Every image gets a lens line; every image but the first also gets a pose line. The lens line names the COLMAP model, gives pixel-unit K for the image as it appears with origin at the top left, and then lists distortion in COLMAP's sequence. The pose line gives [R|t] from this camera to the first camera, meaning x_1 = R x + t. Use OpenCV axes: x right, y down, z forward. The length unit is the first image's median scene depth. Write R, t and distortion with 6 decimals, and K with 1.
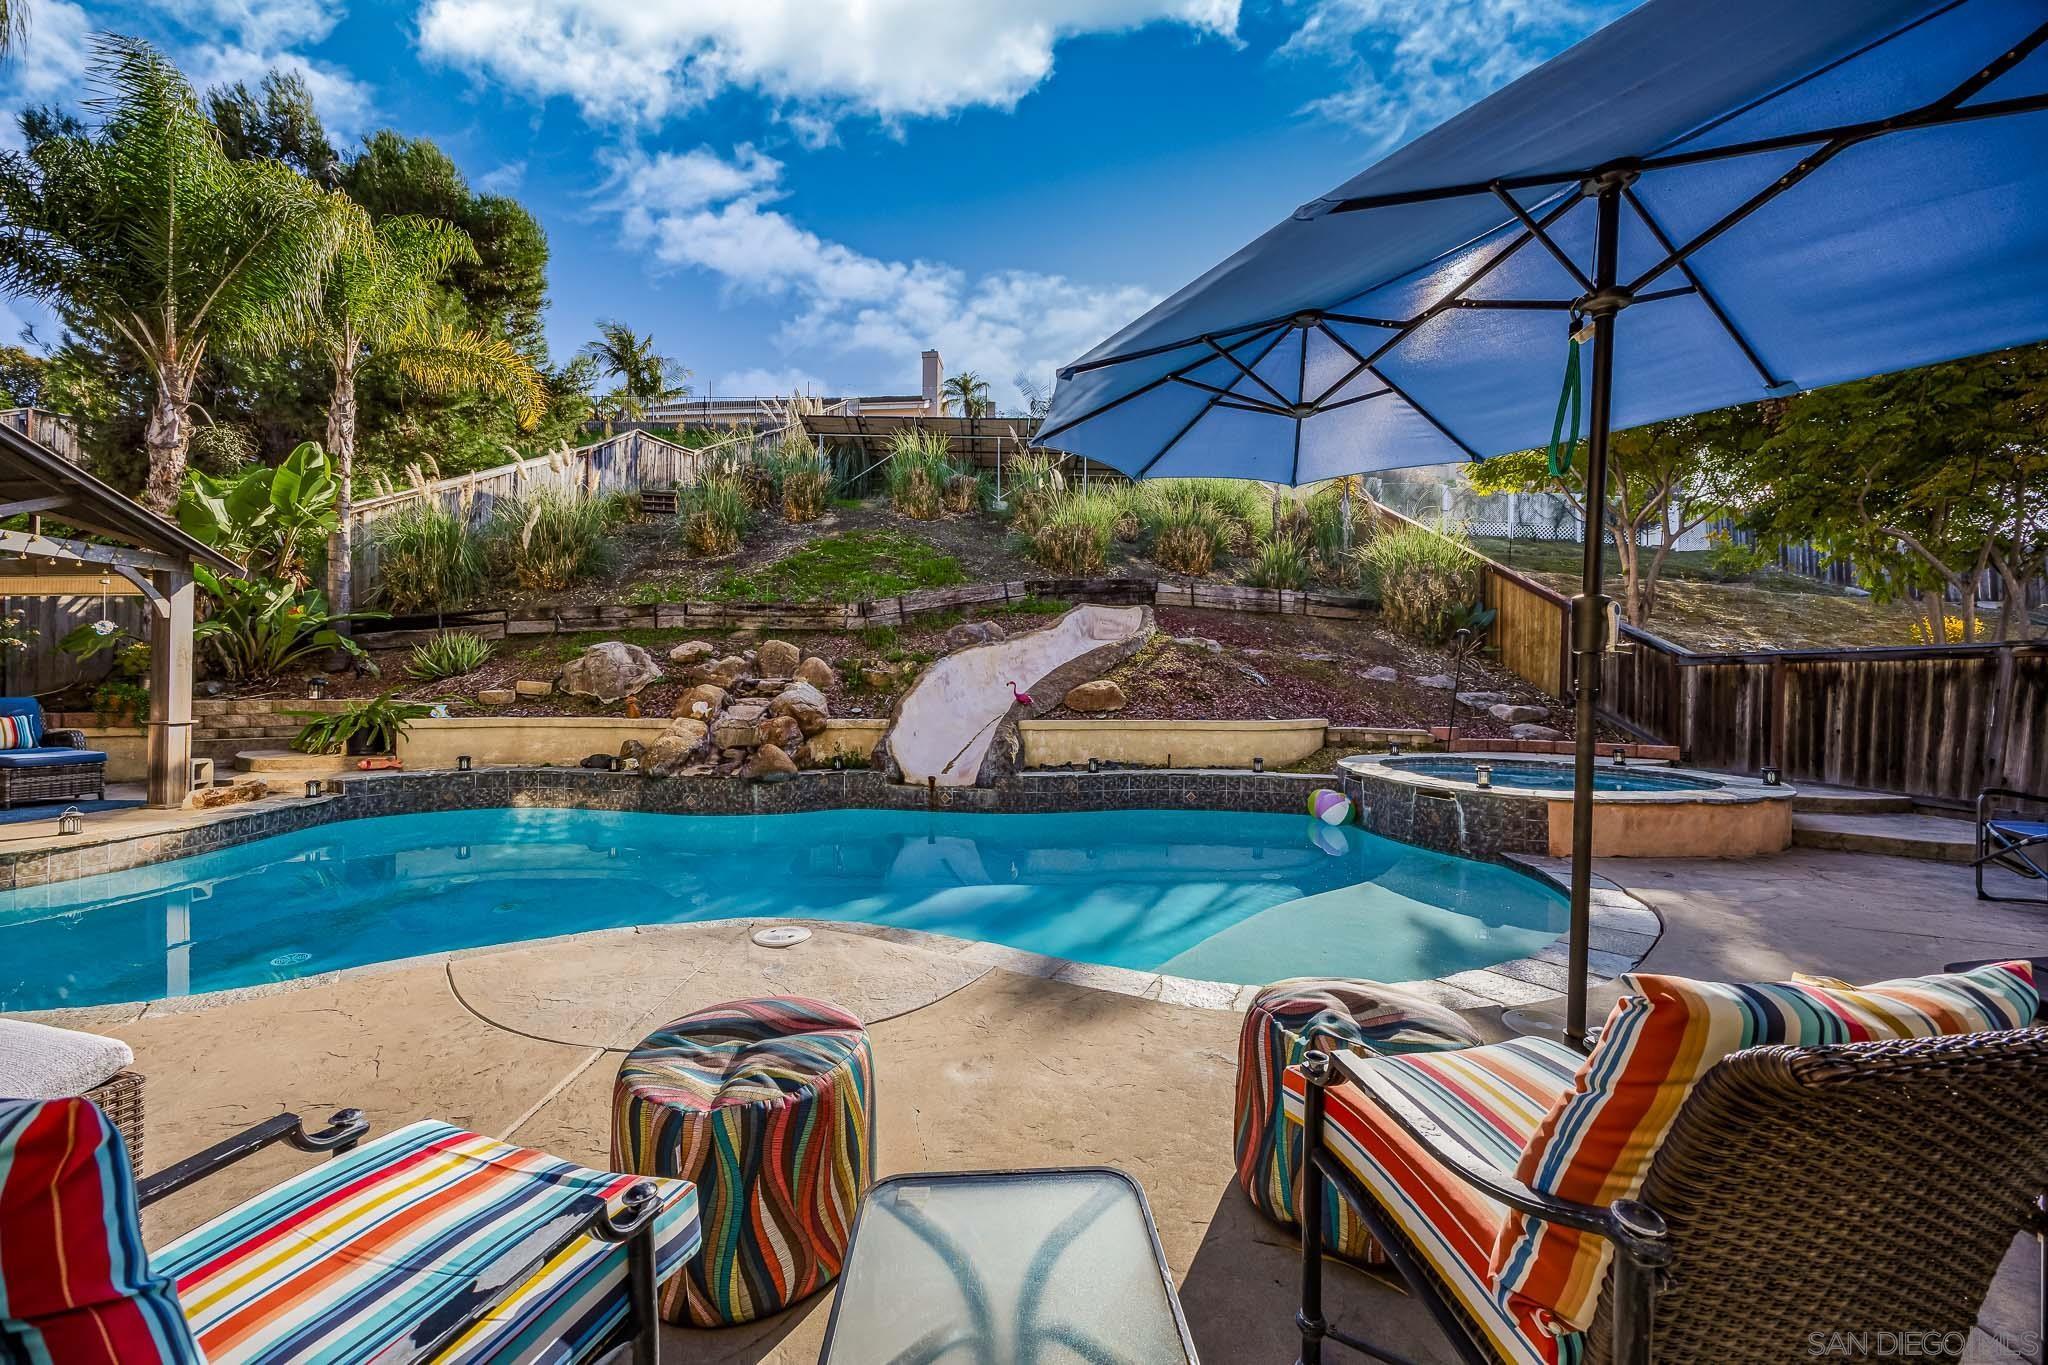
lens RADIAL K [[776.3, 0, 1016.4], [0, 776.3, 677.0], [0, 0, 1]] dist [-0.002308, 0.000349]
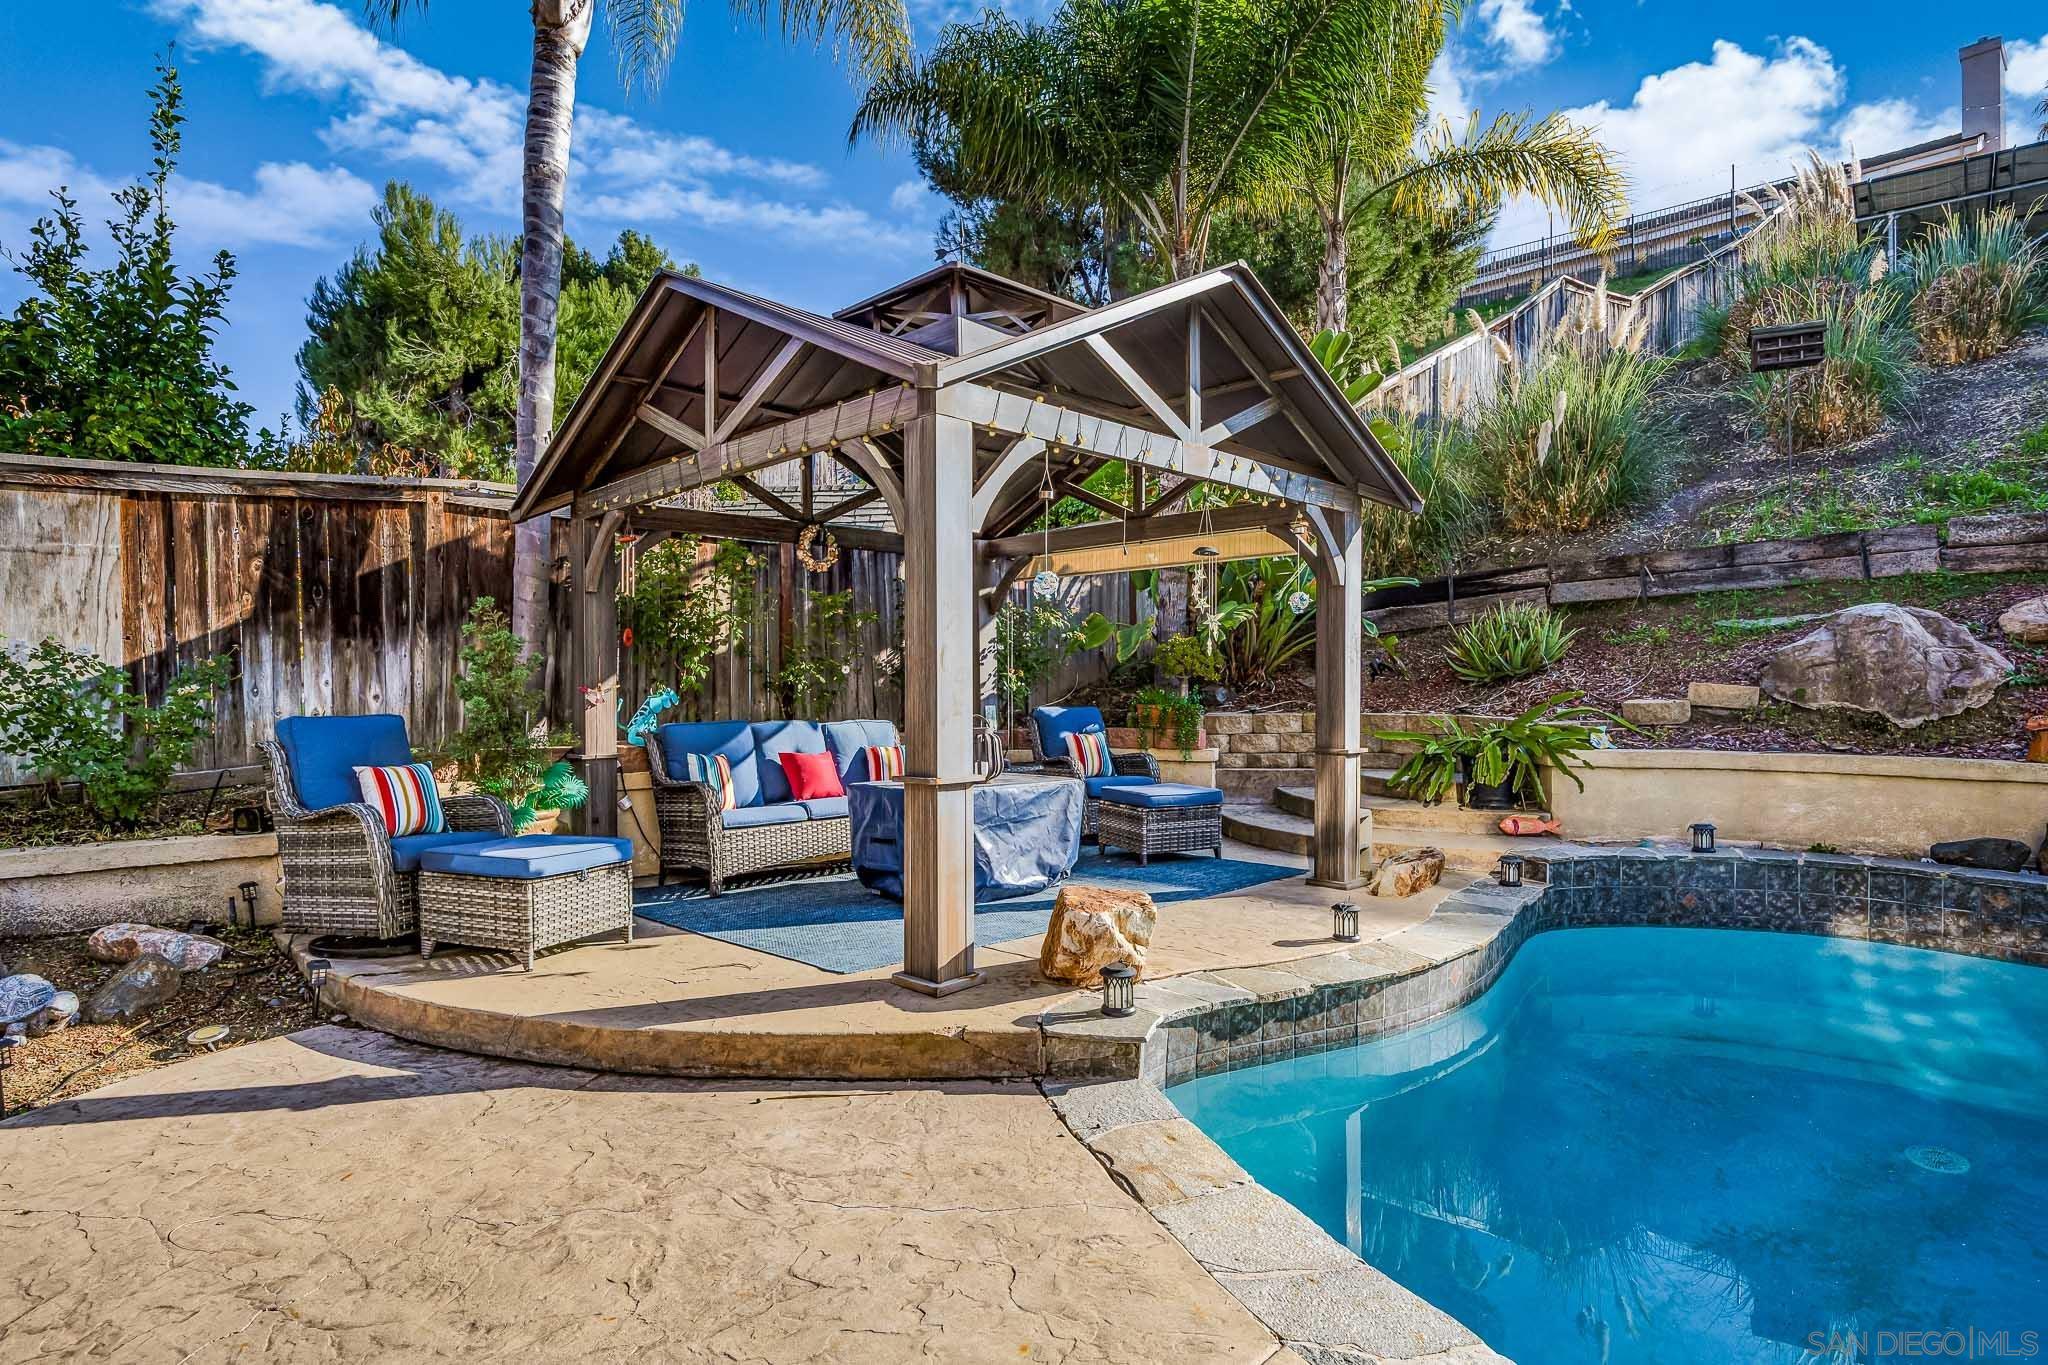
lens RADIAL K [[1107.5, 0, 1028.0], [0, 1107.5, 682.9], [0, 0, 1]] dist [-0.006403, 0.002594]
pose [[0.750969, -0.006282, -0.660307, -0.510670], [0.010625, 0.999940, 0.002570, -0.002026], [0.660252, -0.008946, 0.750991, 0.114769]]
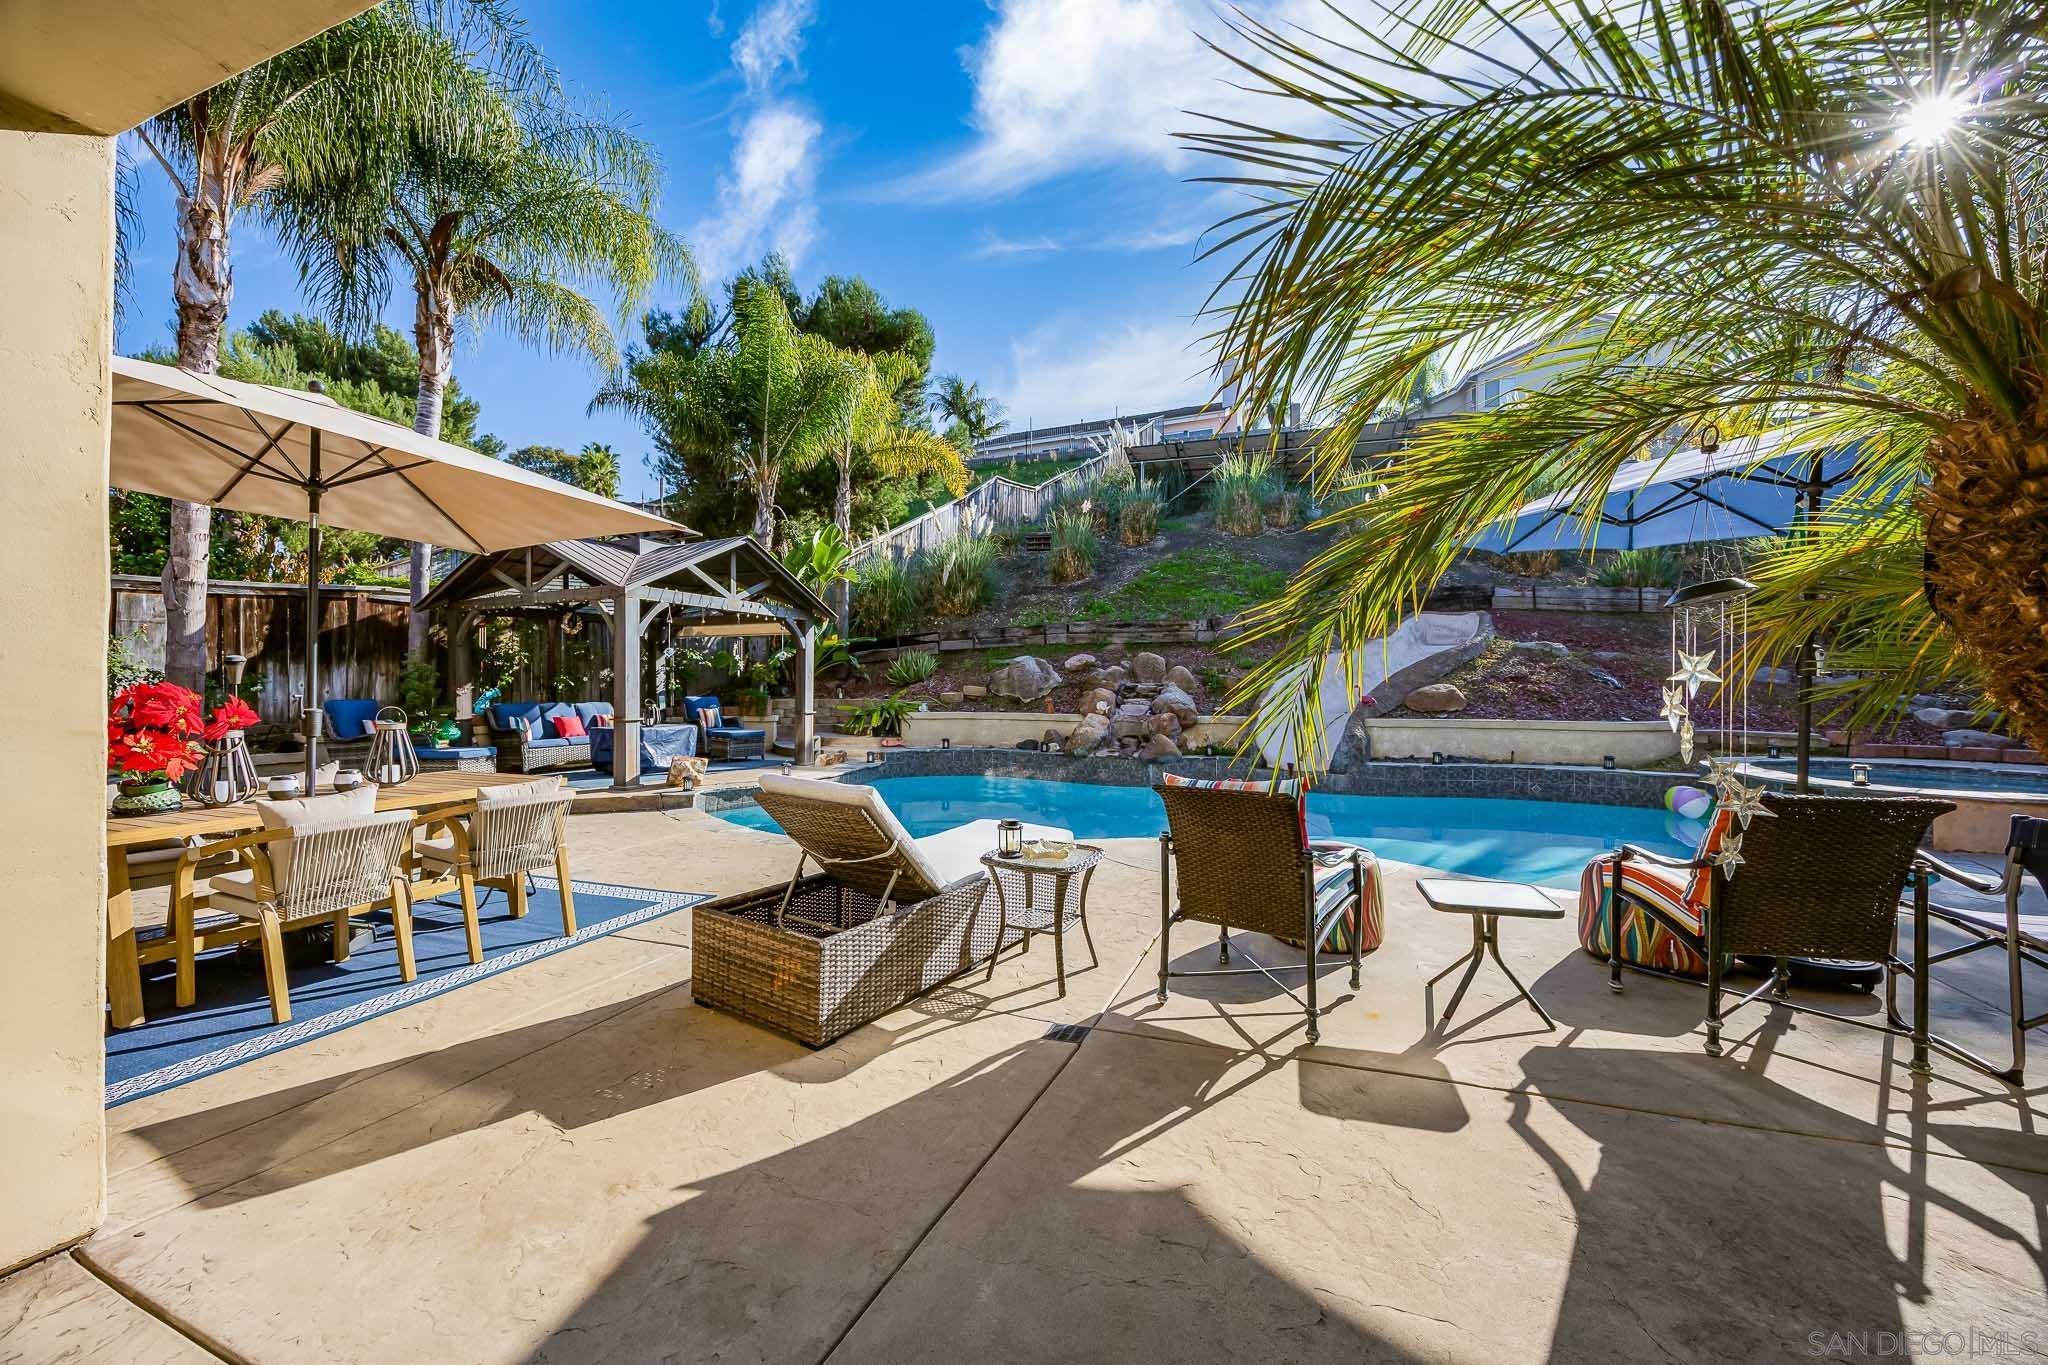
lens RADIAL K [[776.3, 0, 1019.8], [0, 776.3, 682.8], [0, 0, 1]] dist [-0.002308, 0.000349]
pose [[0.936887, -0.003956, -0.349610, -0.073160], [0.006274, 0.999965, 0.005498, -0.007718], [0.349577, -0.007345, 0.936879, -0.274160]]
